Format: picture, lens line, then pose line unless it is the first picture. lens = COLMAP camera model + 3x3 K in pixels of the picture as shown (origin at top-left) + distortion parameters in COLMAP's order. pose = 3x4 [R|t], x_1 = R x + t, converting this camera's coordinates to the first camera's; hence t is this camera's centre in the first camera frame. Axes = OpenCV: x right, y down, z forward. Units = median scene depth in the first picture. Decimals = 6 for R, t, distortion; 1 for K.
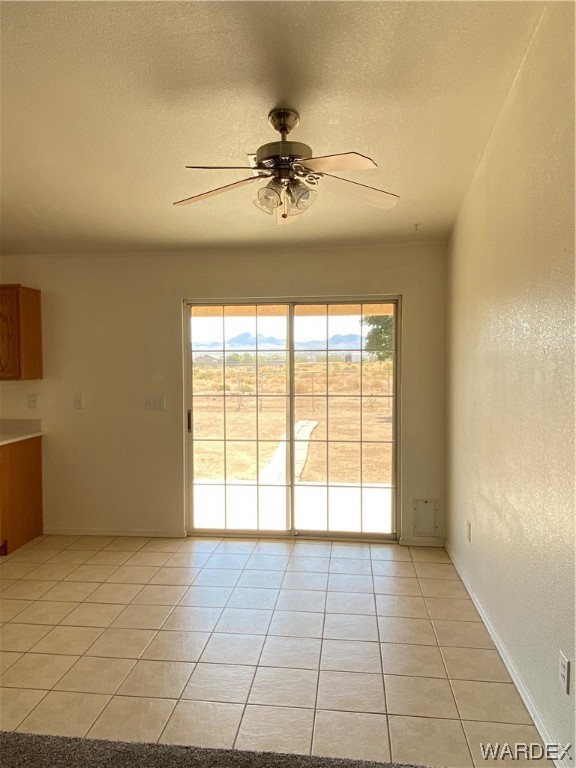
lens RADIAL K [[558.7, 0, 276.3], [0, 558.7, 385.0], [0, 0, 1]] dist [0.068620, -0.072658]
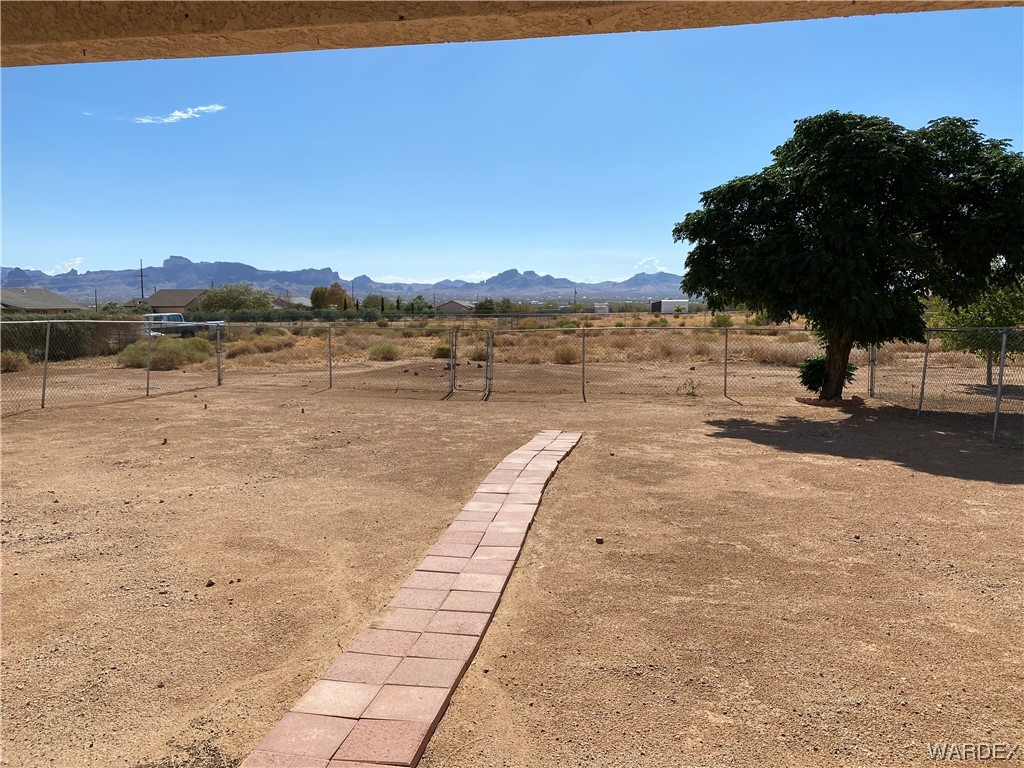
lens RADIAL K [[781.9, 0, 512.0], [0, 781.9, 384.0], [0, 0, 1]] dist [-0.002826, -0.002367]
pose [[0.998434, 0.015106, -0.053865, 0.044960], [-0.012347, 0.998613, 0.051176, -0.009887], [0.054564, -0.050430, 0.997236, 0.288680]]
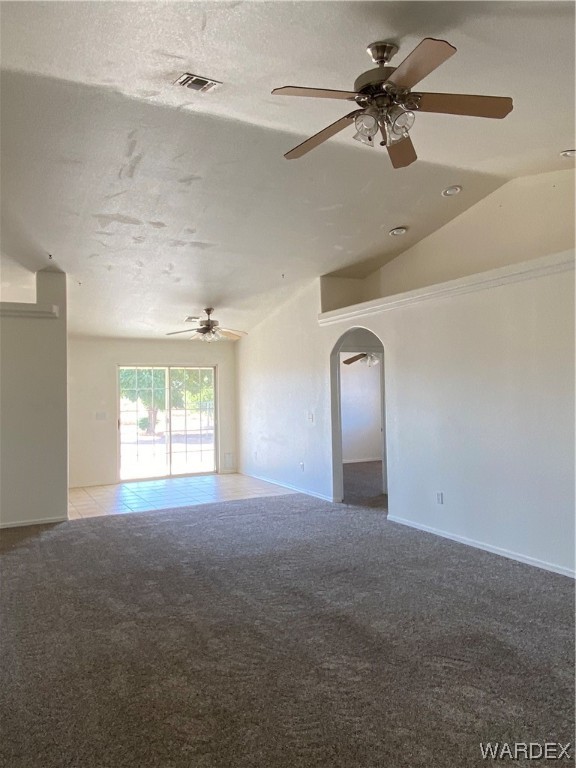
lens RADIAL K [[558.7, 0, 276.3], [0, 558.7, 385.0], [0, 0, 1]] dist [0.068620, -0.072658]
pose [[0.826949, 0.000241, 0.562277, -0.199932], [0.038876, 0.997582, -0.057603, 0.014912], [-0.560931, 0.069494, 0.824940, -0.236342]]
